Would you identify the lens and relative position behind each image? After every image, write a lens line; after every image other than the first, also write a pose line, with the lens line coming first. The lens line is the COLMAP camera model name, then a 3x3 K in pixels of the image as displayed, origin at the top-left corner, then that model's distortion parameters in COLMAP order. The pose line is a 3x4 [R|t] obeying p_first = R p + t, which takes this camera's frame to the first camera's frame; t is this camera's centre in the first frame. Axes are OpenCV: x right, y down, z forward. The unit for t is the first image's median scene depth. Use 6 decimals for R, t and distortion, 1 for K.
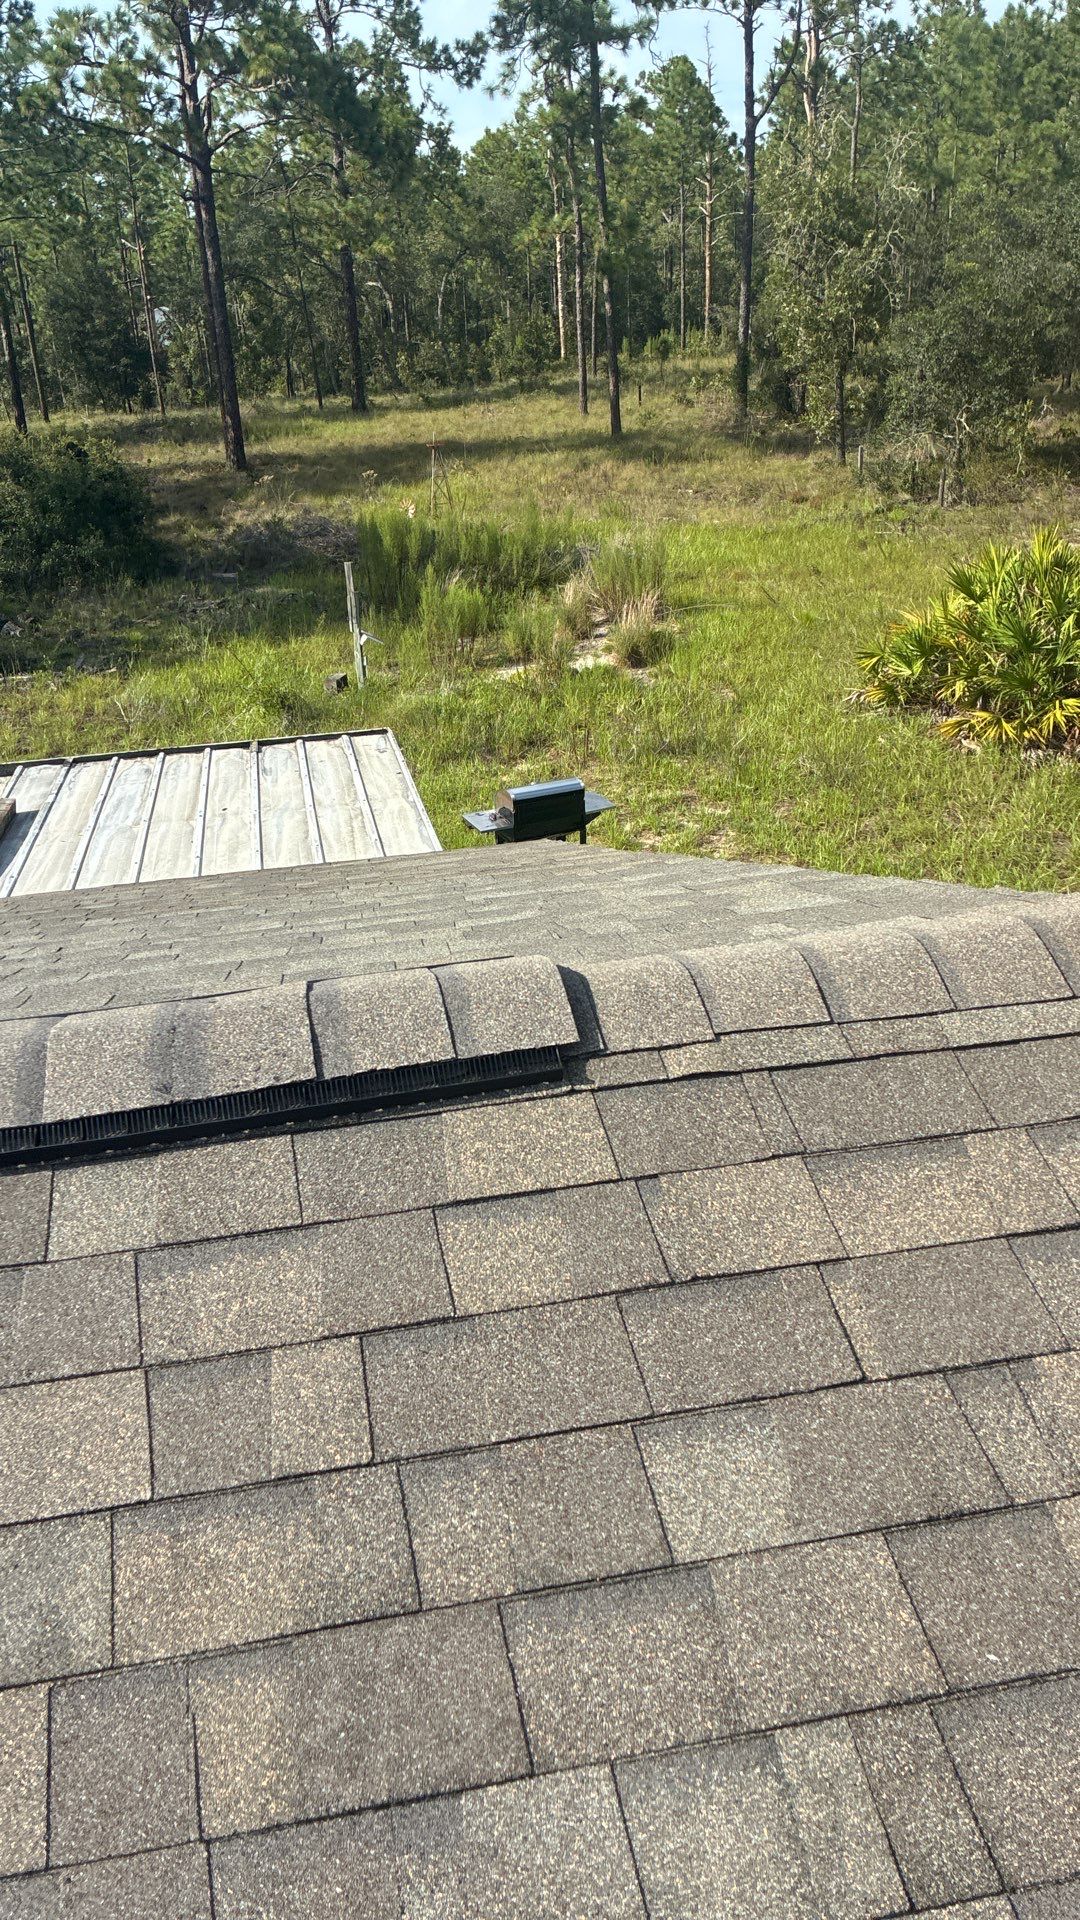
lens RADIAL K [[1467.4, 0, 540.0], [0, 1467.4, 960.0], [0, 0, 1]] dist [0.009248, 0.002749]
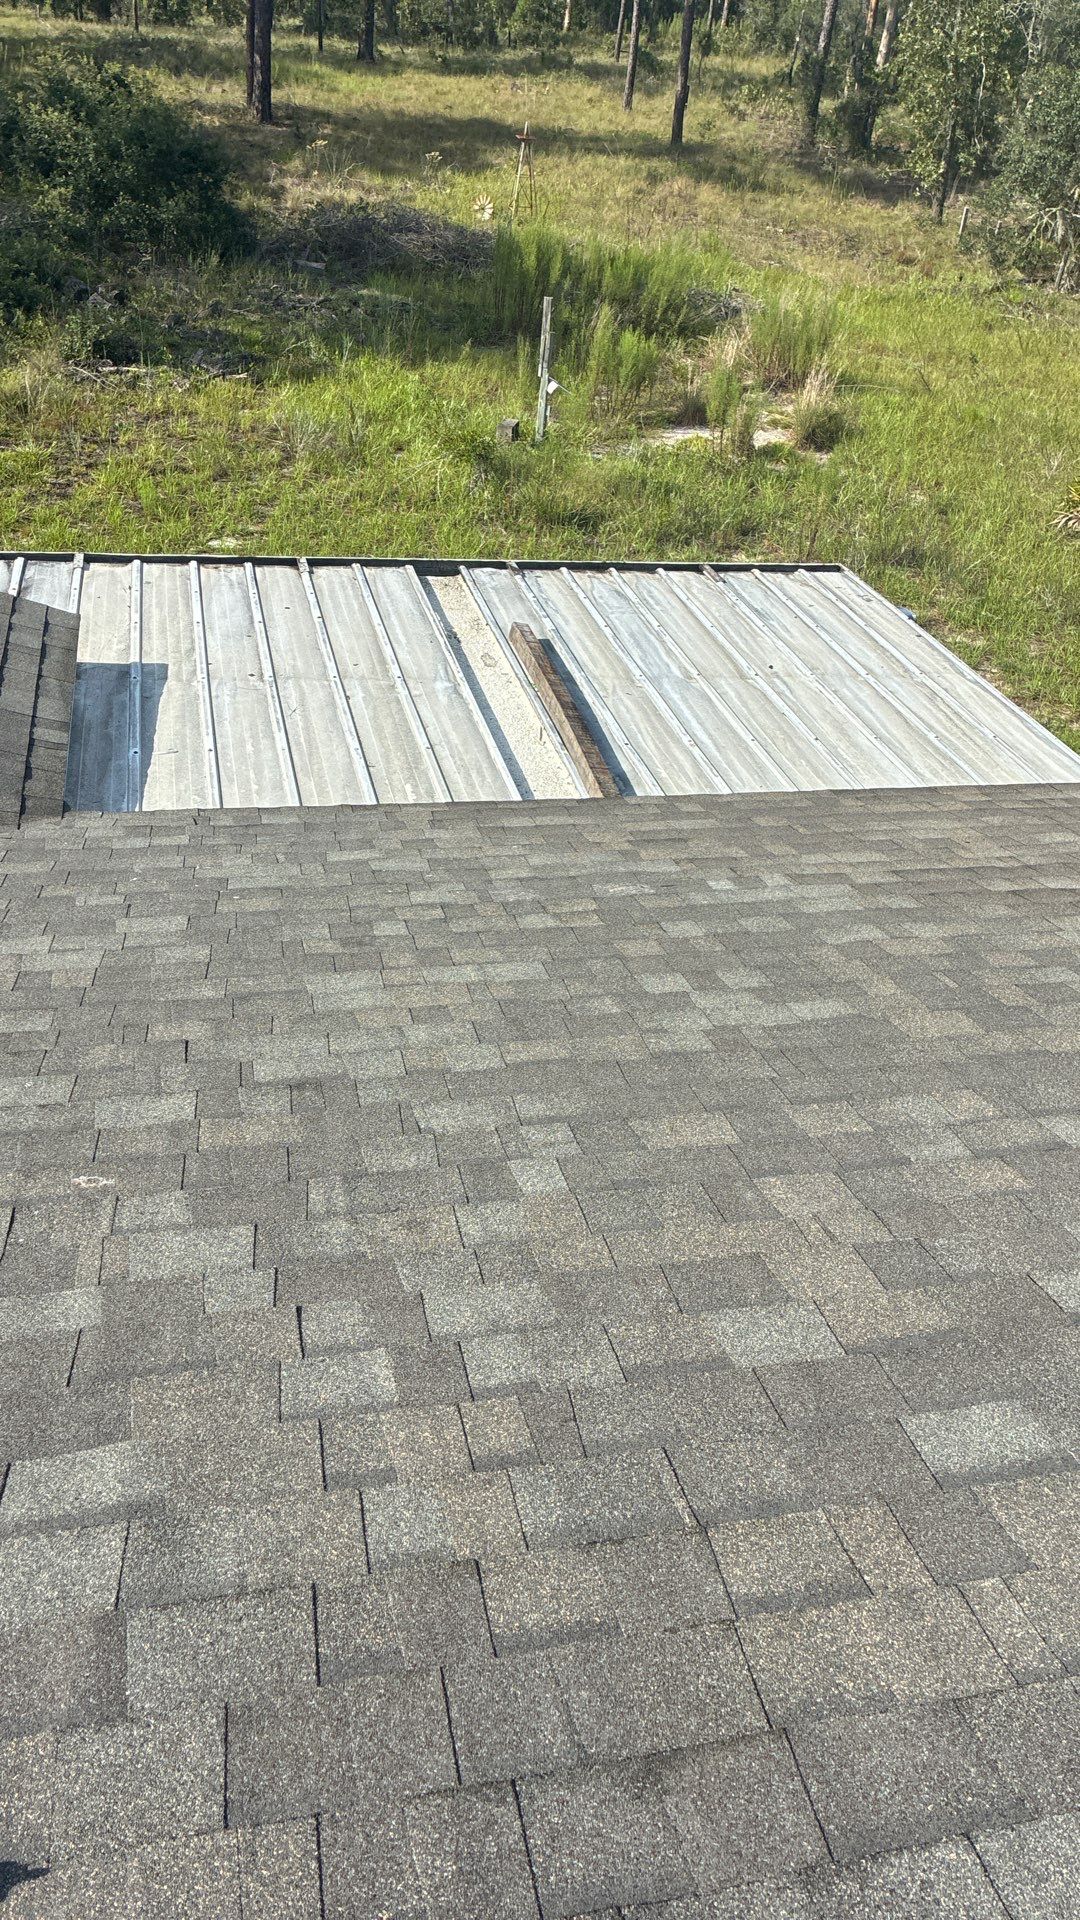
lens RADIAL K [[1466.6, 0, 542.5], [0, 1466.6, 904.3], [0, 0, 1]] dist [0.098968, -0.144916]
pose [[0.987302, 0.088419, 0.131975, -0.141679], [-0.107724, 0.983231, 0.147147, -0.023093], [-0.116752, -0.159495, 0.980271, 0.026173]]
